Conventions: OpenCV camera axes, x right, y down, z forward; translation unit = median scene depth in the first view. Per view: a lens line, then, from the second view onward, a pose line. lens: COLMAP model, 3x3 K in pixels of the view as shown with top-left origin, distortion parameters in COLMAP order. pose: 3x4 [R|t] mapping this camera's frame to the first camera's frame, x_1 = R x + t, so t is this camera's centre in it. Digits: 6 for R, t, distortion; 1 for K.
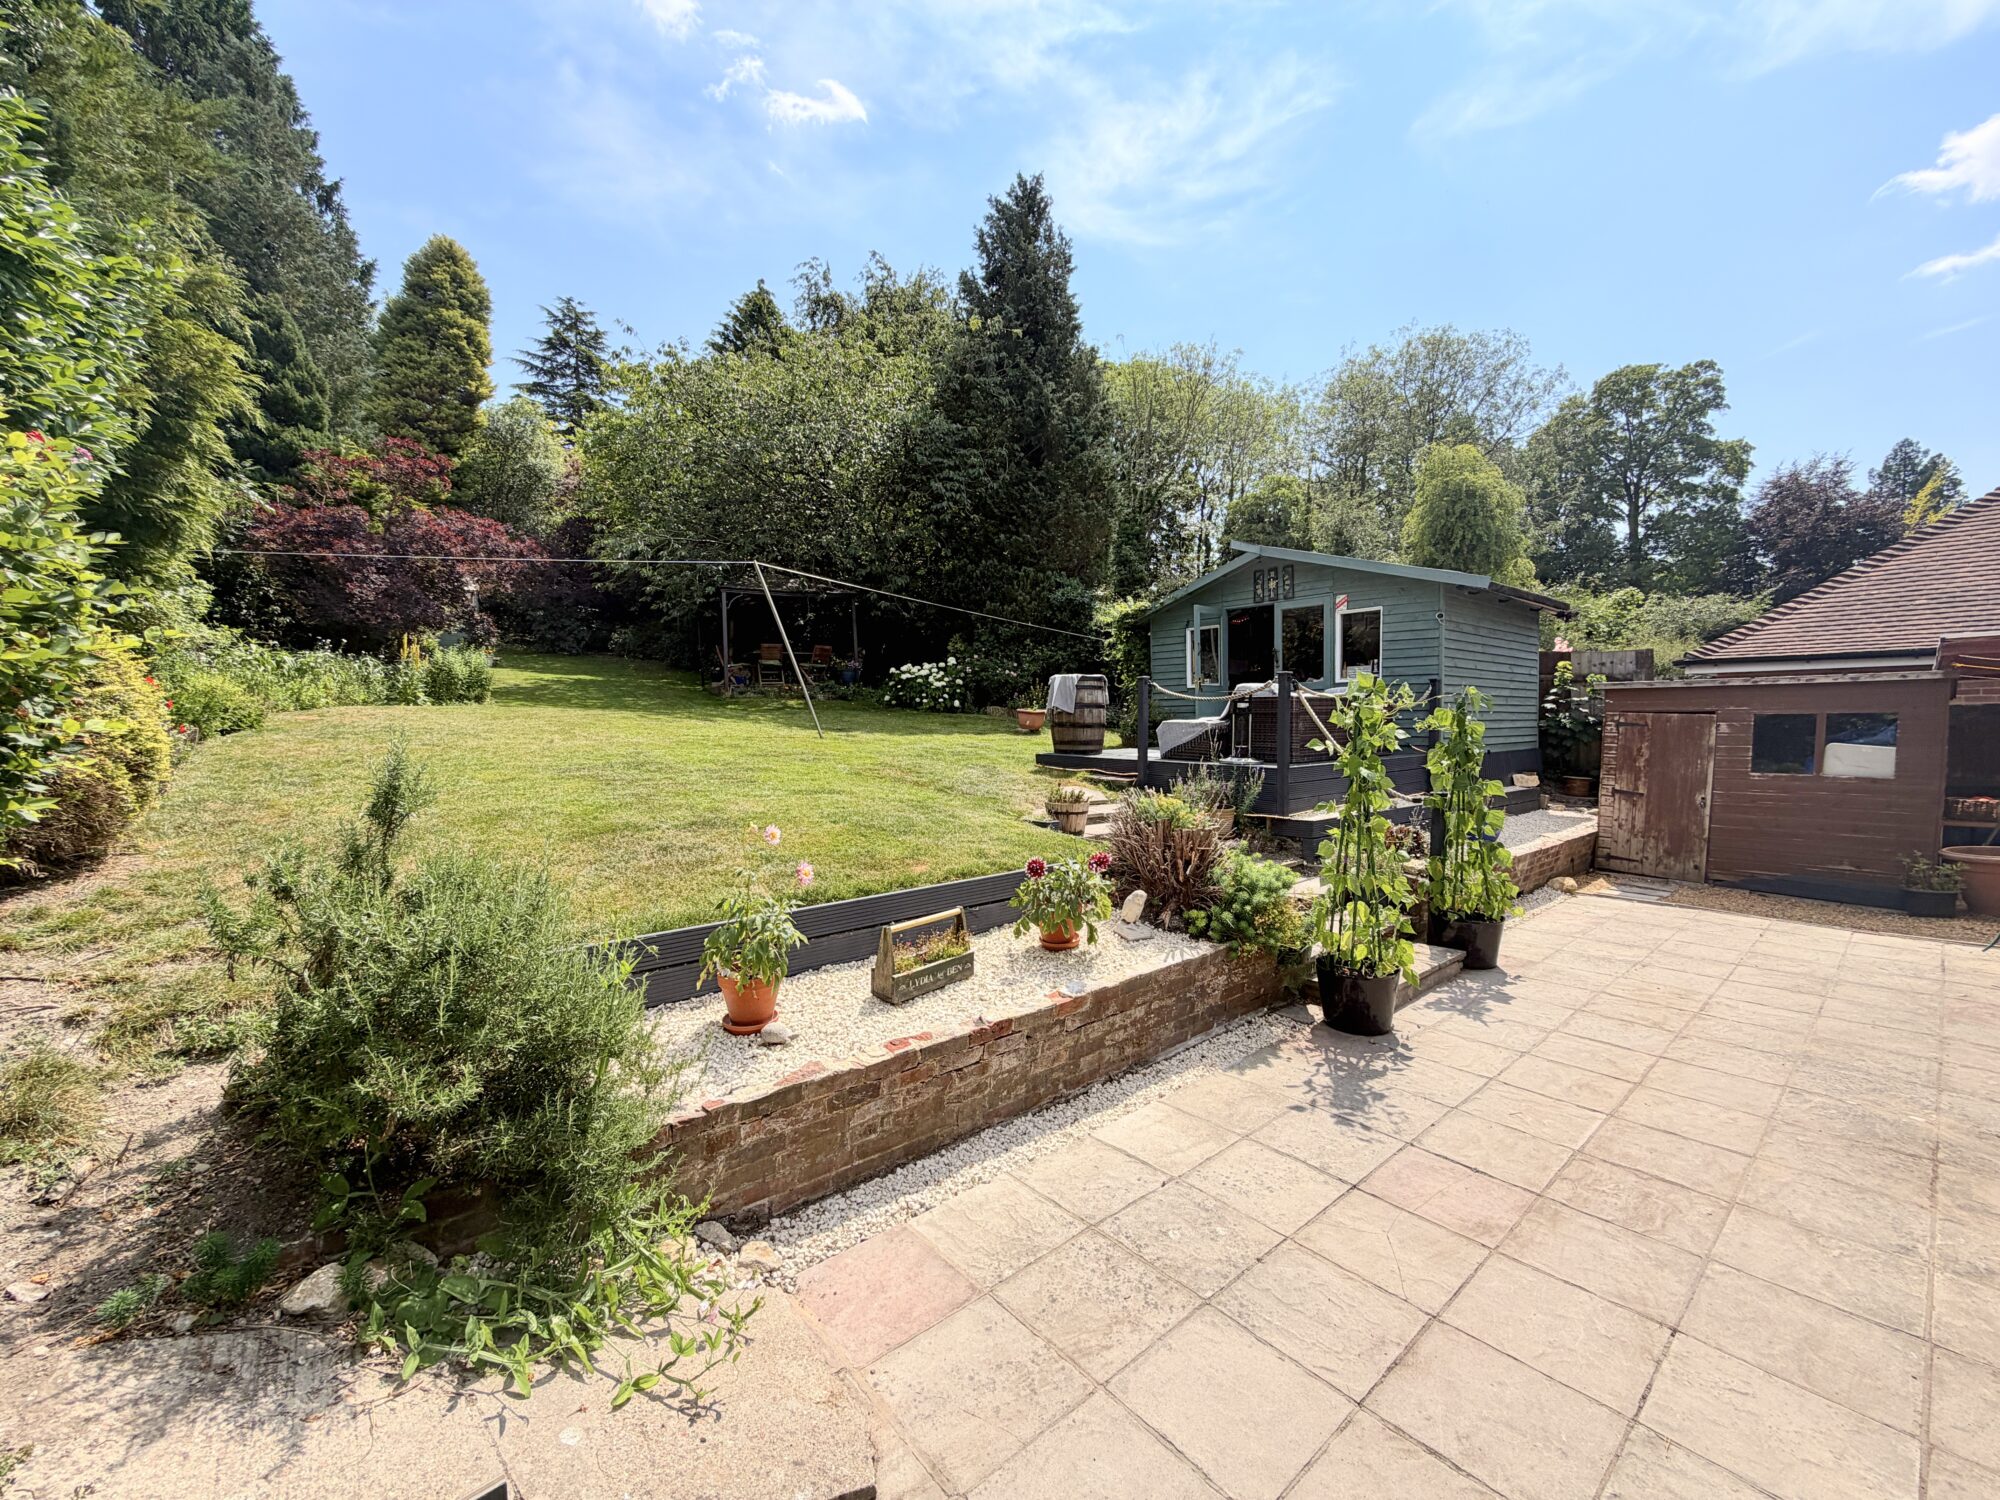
lens RADIAL K [[798.9, 0, 1002.8], [0, 798.9, 753.9], [0, 0, 1]] dist [-0.000021, 0.000161]
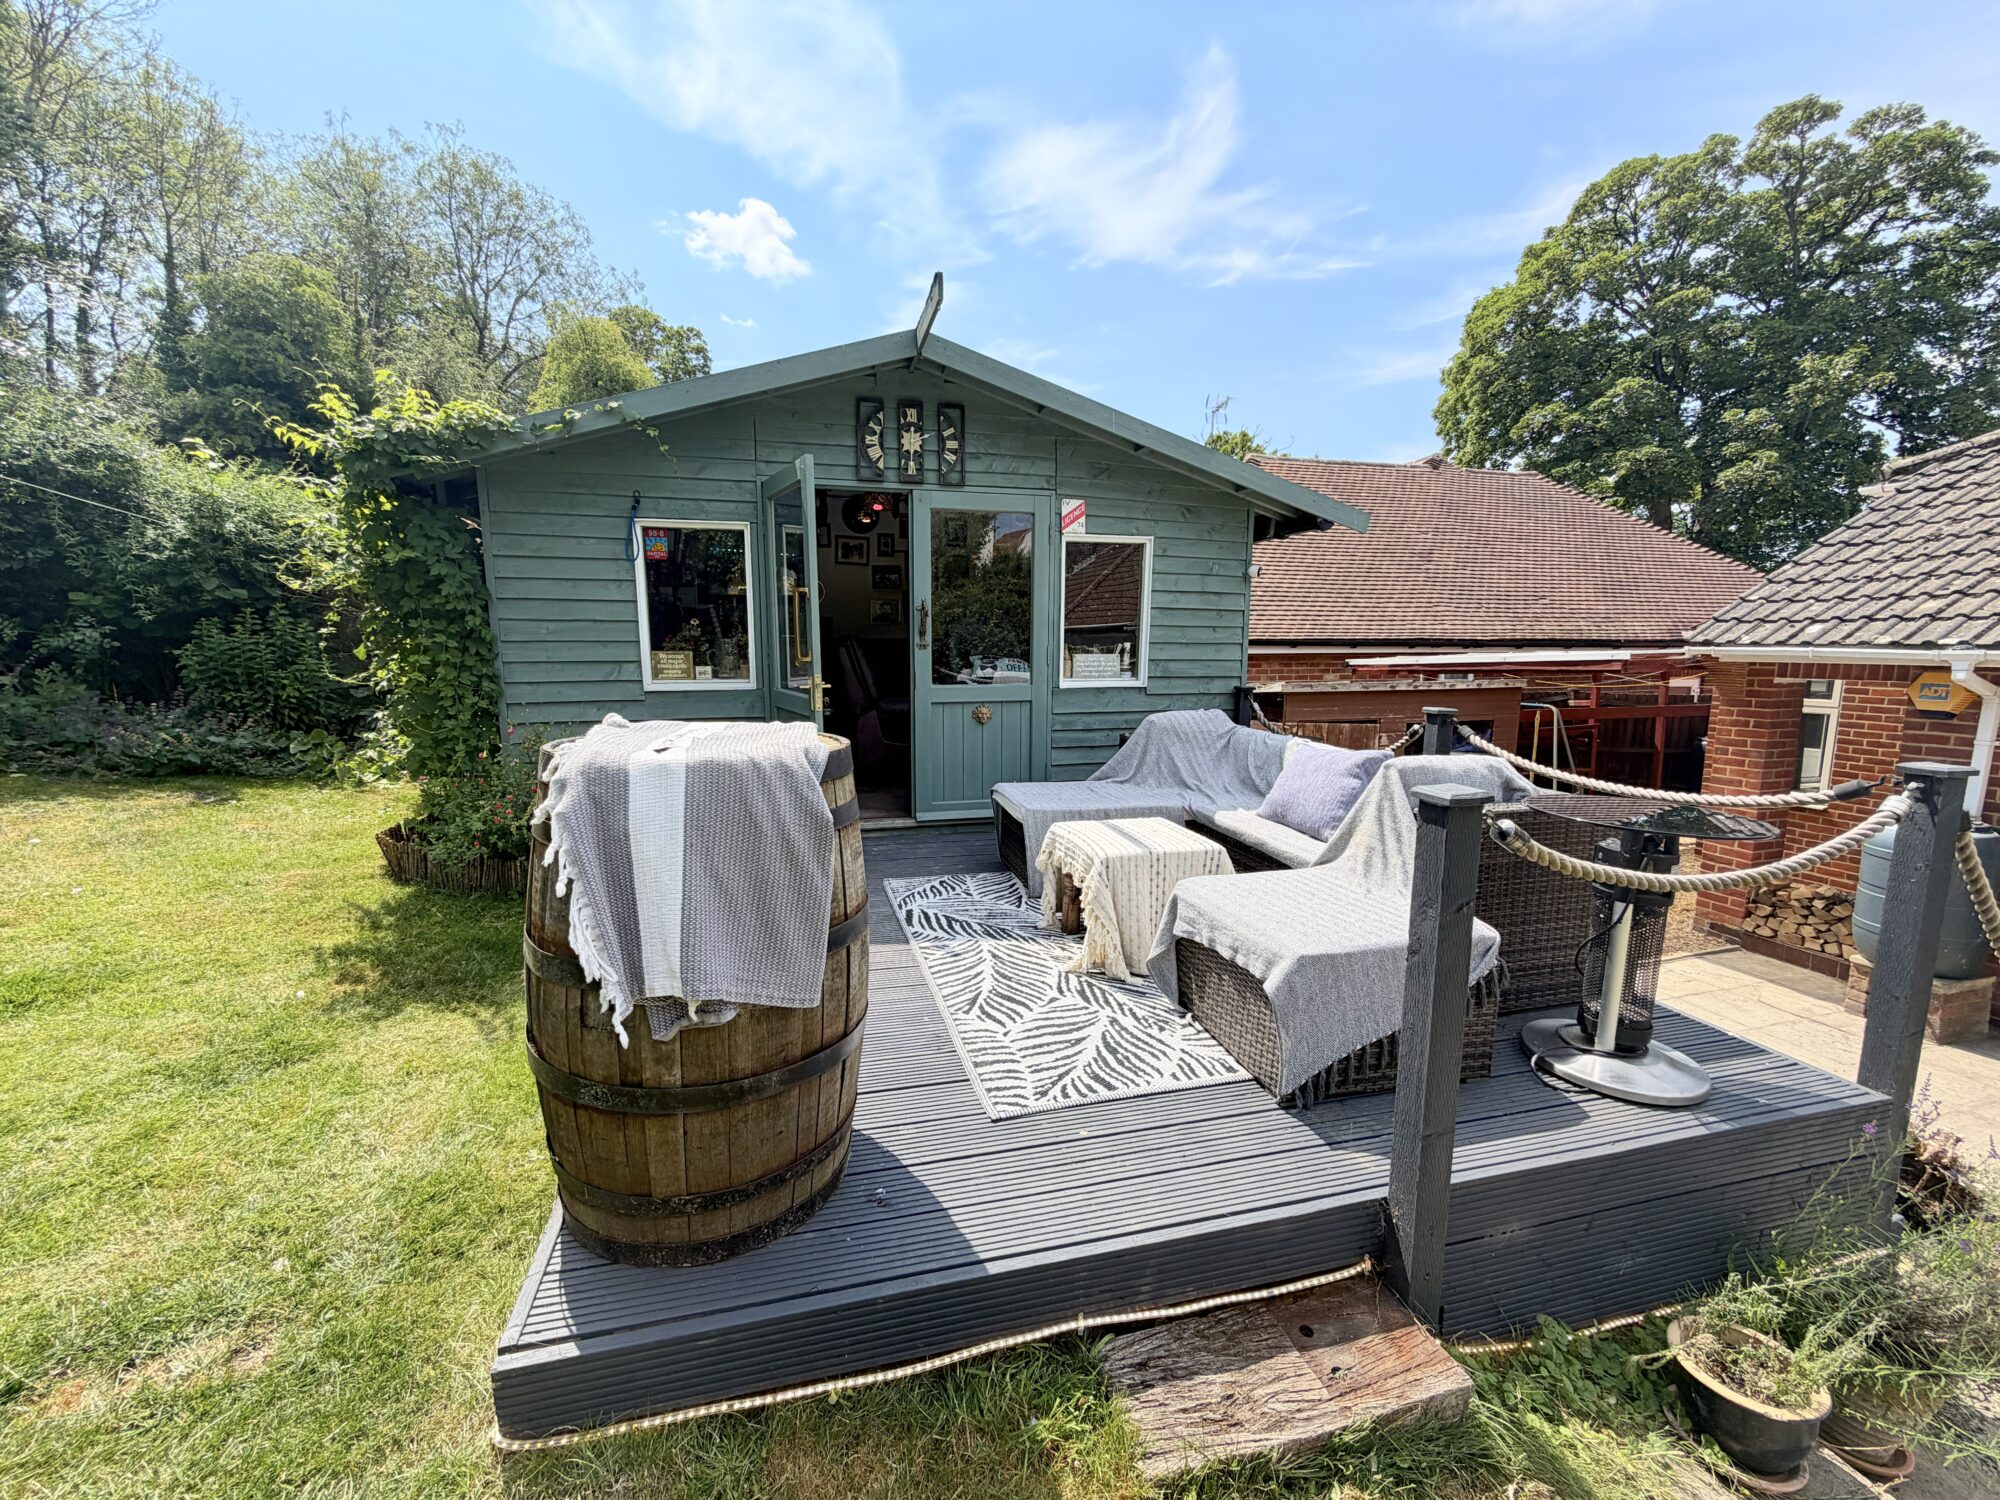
lens RADIAL K [[798.9, 0, 989.8], [0, 798.9, 746.5], [0, 0, 1]] dist [-0.000021, 0.000161]
pose [[0.425278, -0.110512, 0.898291, -0.015976], [0.034777, 0.993780, 0.105795, -0.062022], [-0.904394, -0.013752, 0.426476, 0.490216]]
